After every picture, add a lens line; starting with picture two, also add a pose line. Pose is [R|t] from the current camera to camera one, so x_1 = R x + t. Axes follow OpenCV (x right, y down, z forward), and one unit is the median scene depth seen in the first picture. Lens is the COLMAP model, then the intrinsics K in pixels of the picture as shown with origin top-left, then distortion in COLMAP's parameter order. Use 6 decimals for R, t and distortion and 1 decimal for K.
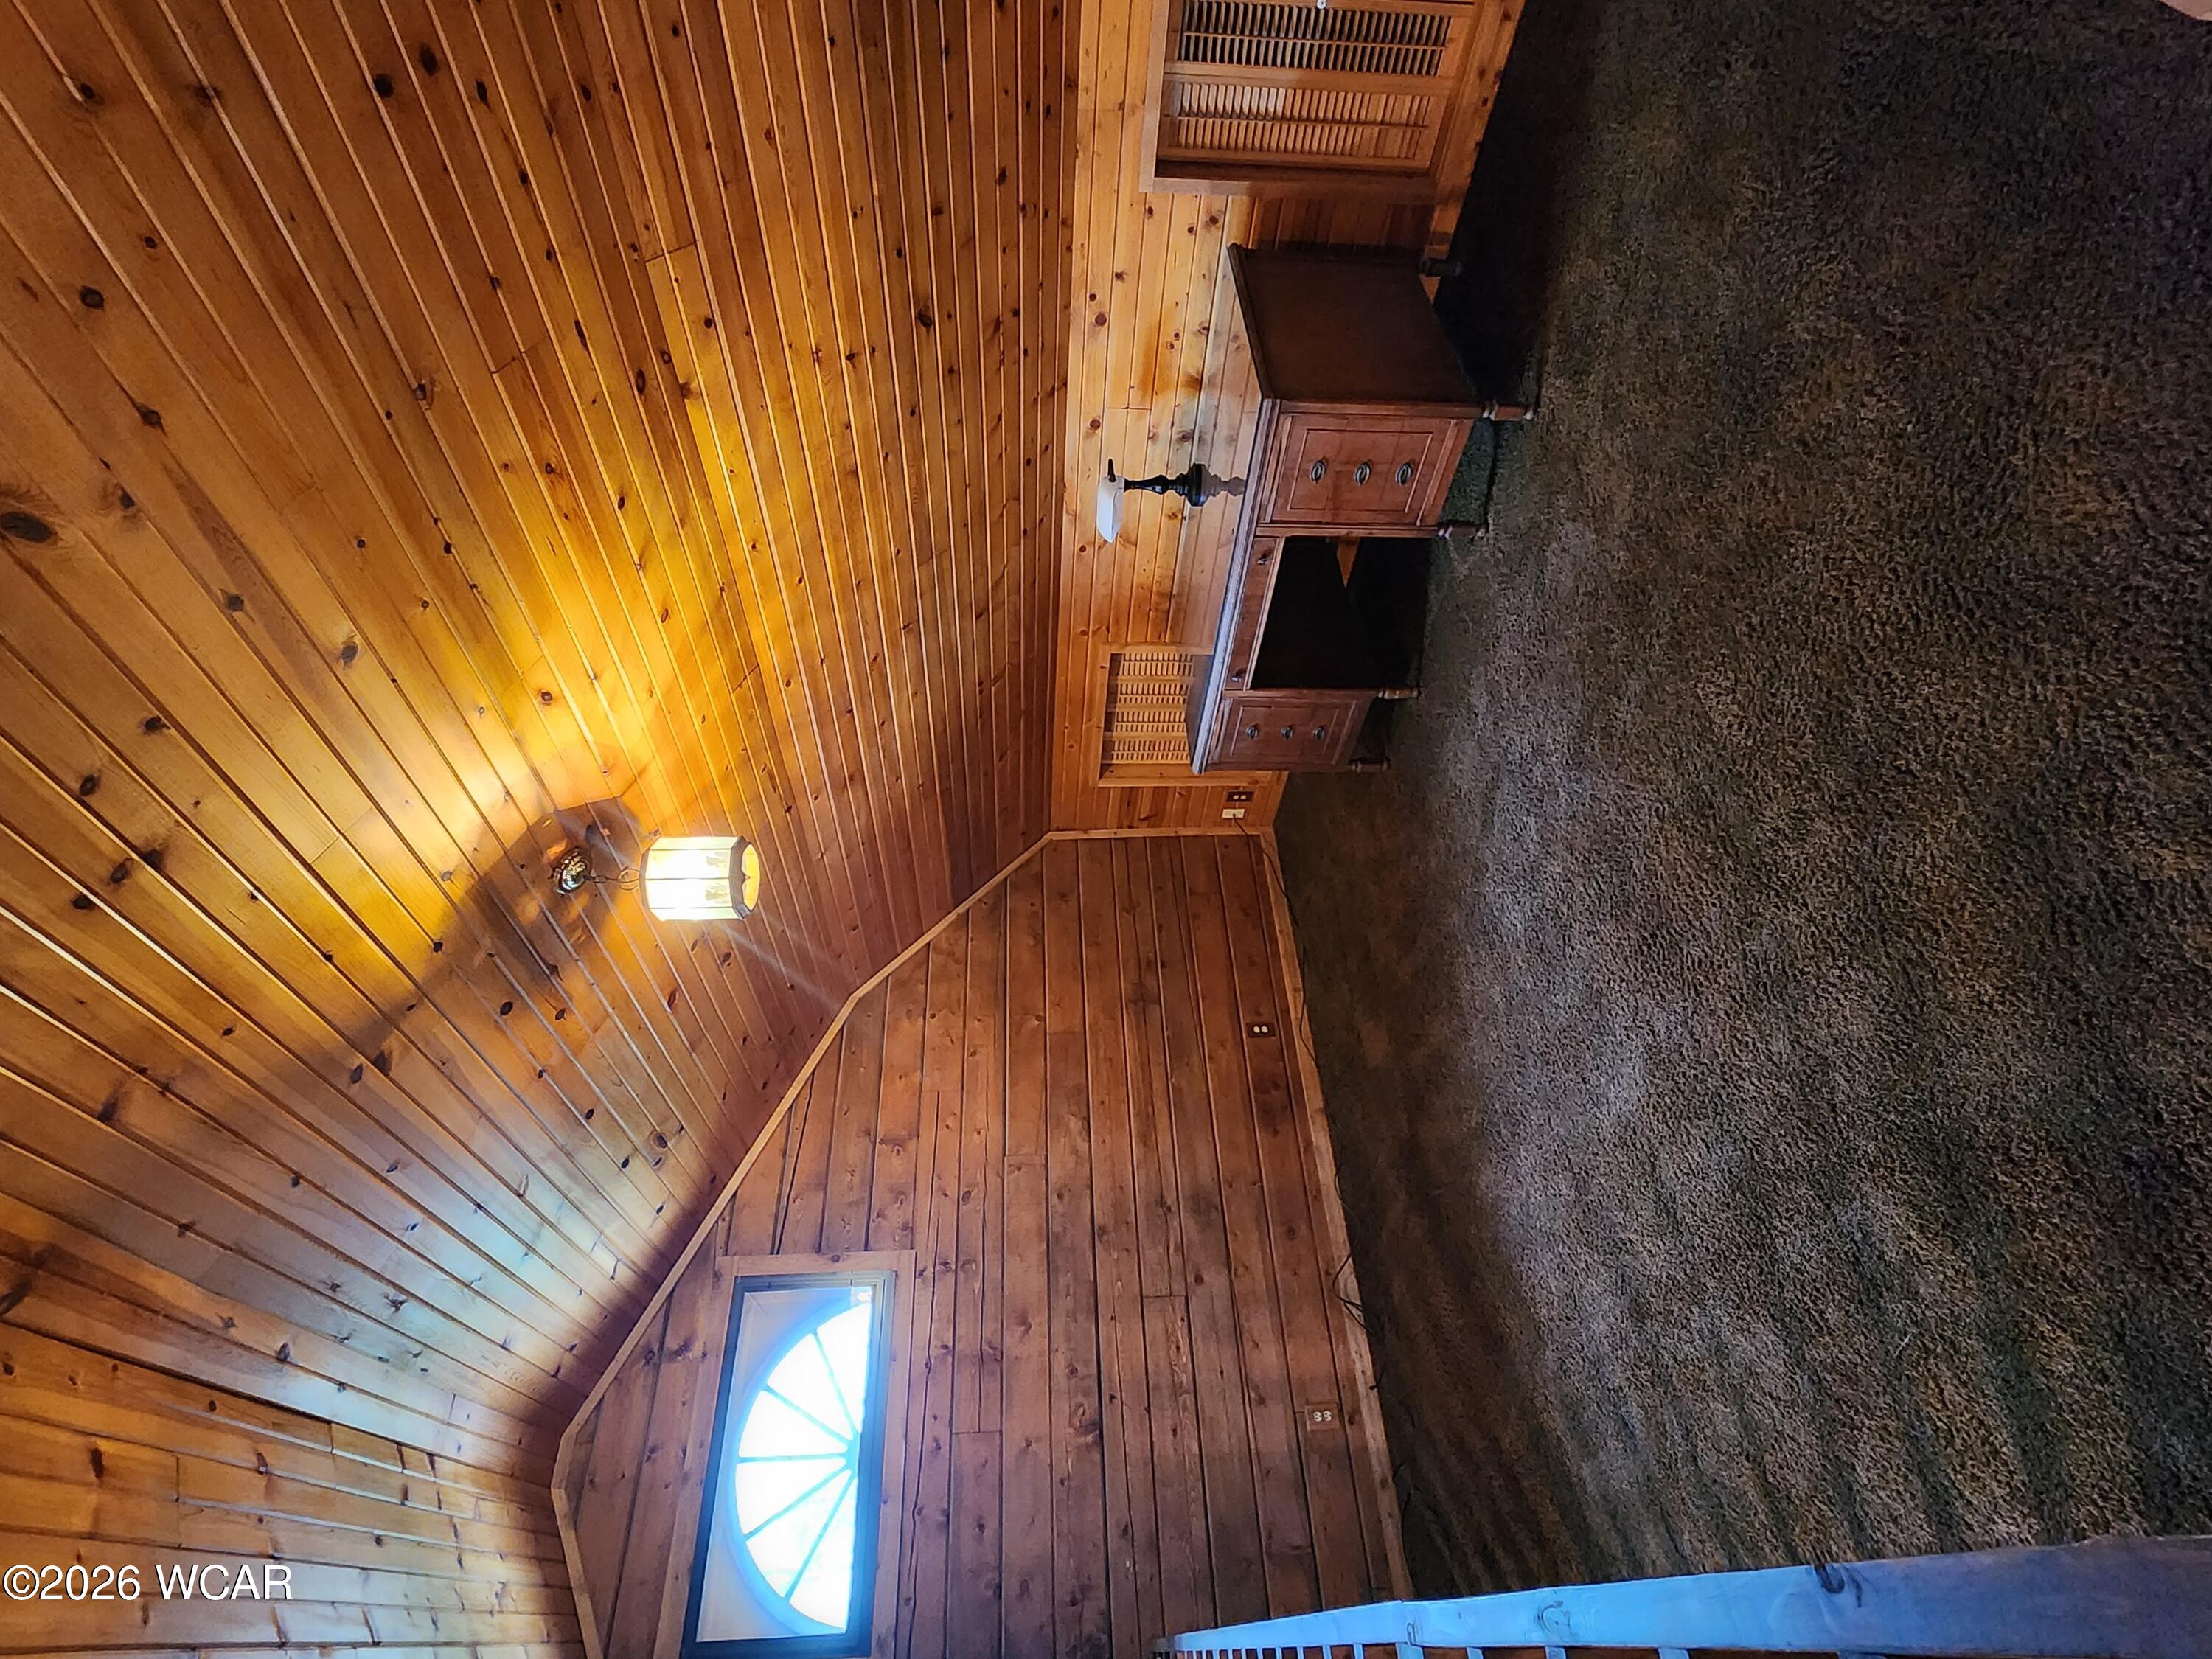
lens RADIAL K [[1102.8, 0, 1101.9], [0, 1102.8, 841.3], [0, 0, 1]] dist [0.001172, -0.001064]
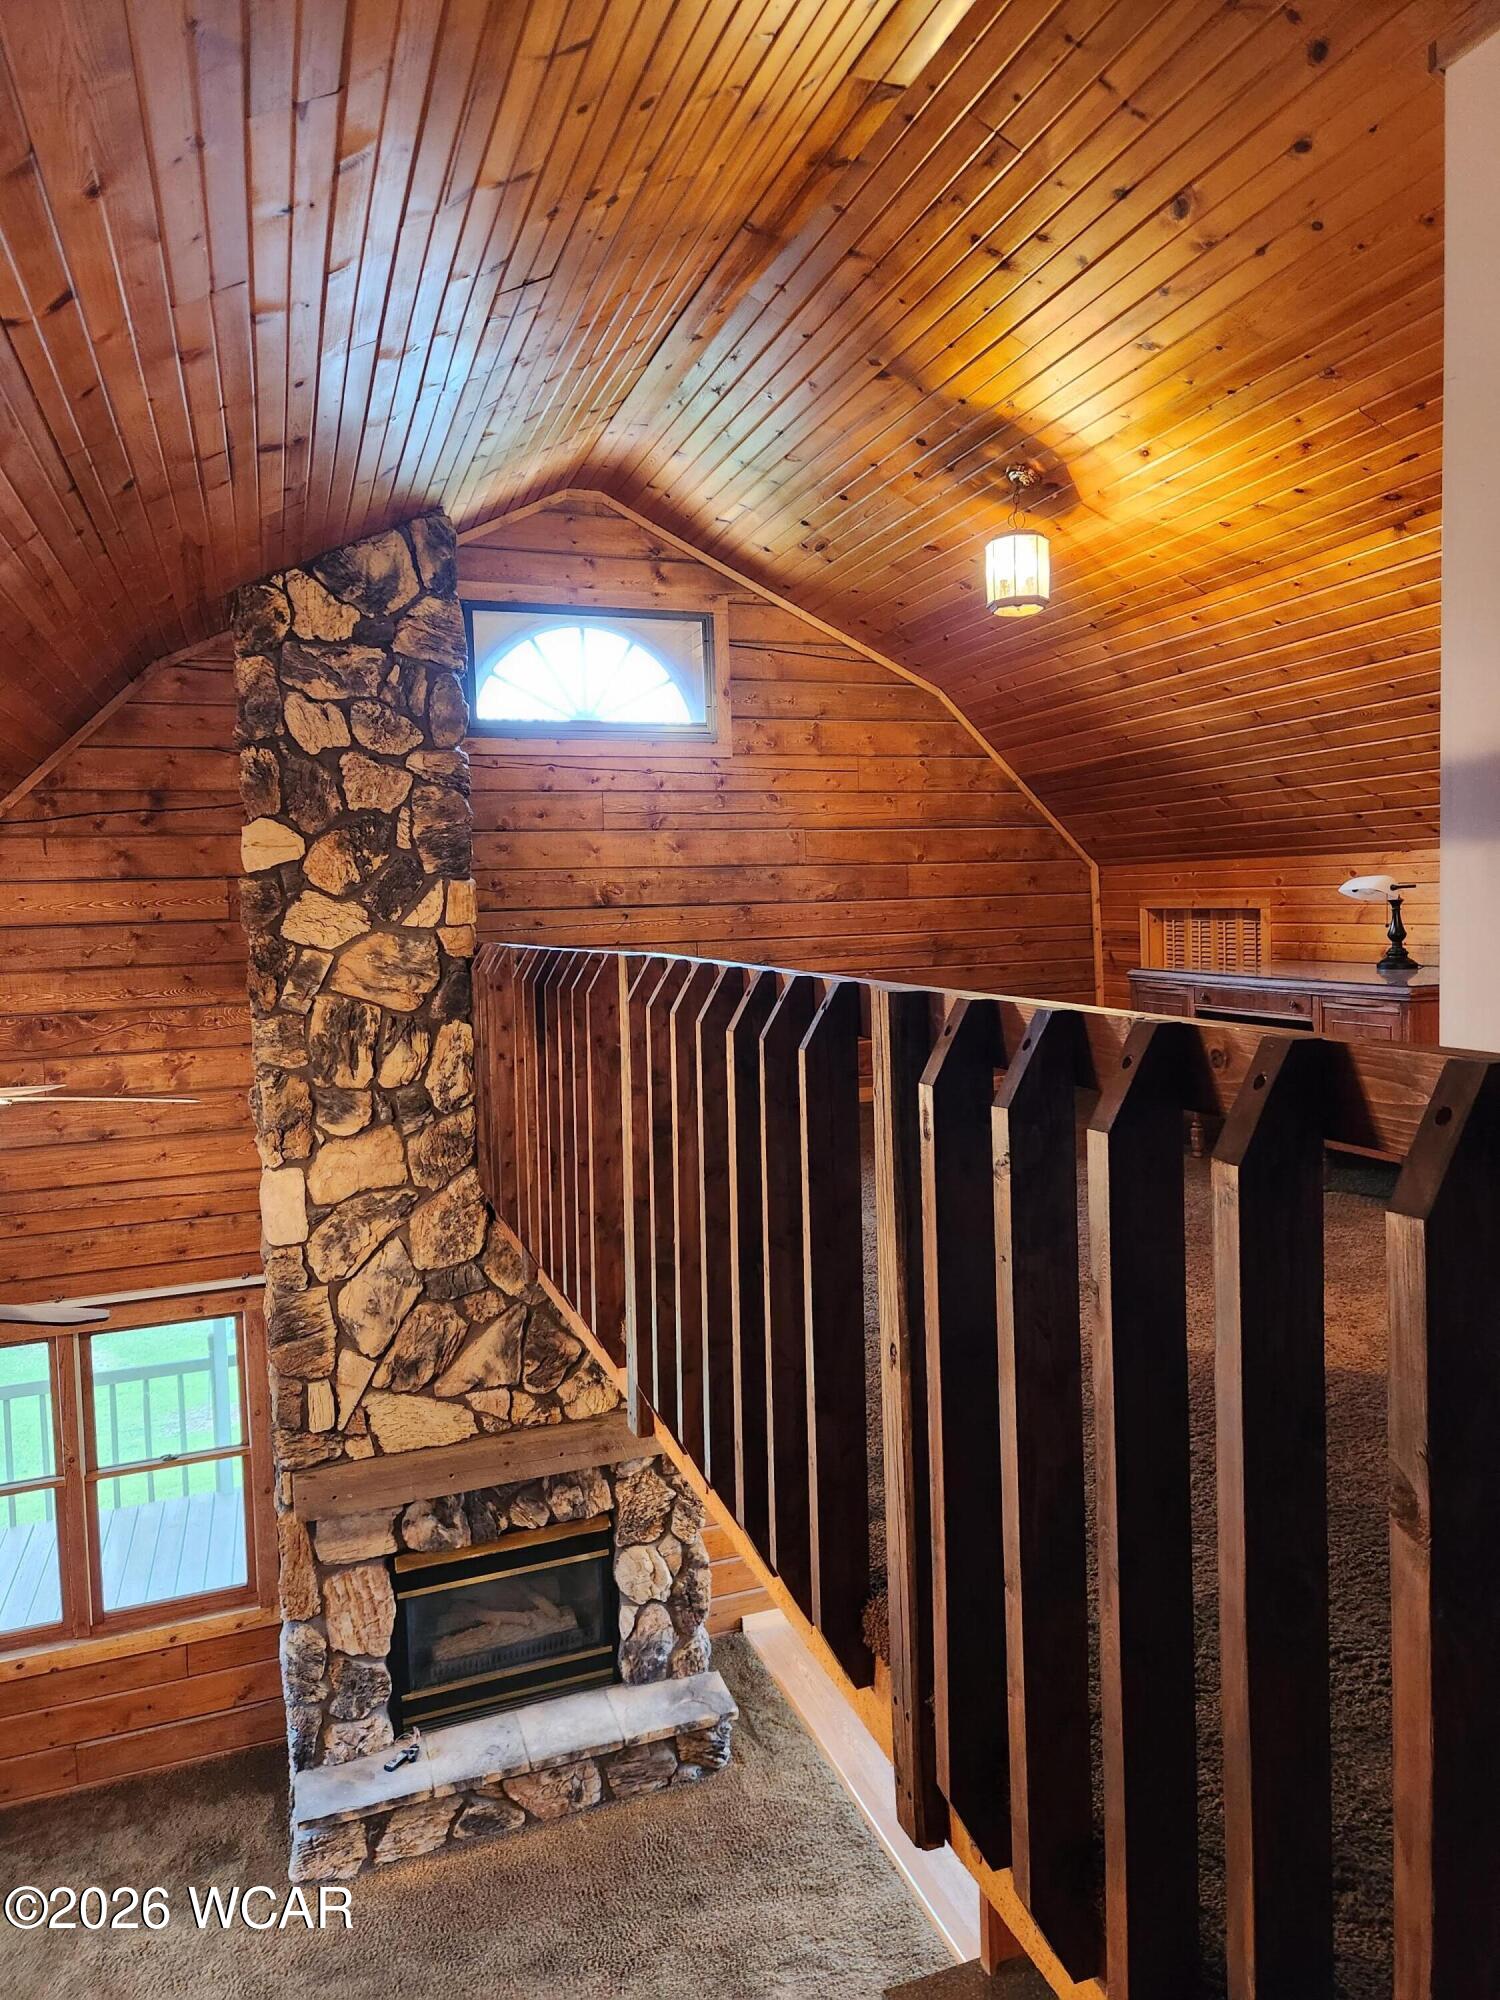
lens RADIAL K [[1342.8, 0, 752.9], [0, 1342.8, 991.2], [0, 0, 1]] dist [0.060331, -0.004027]
pose [[0.004635, 0.999989, -0.000098, 0.114439], [-0.957162, 0.004465, 0.289520, -0.105396], [0.289517, -0.001248, 0.957172, -0.534013]]
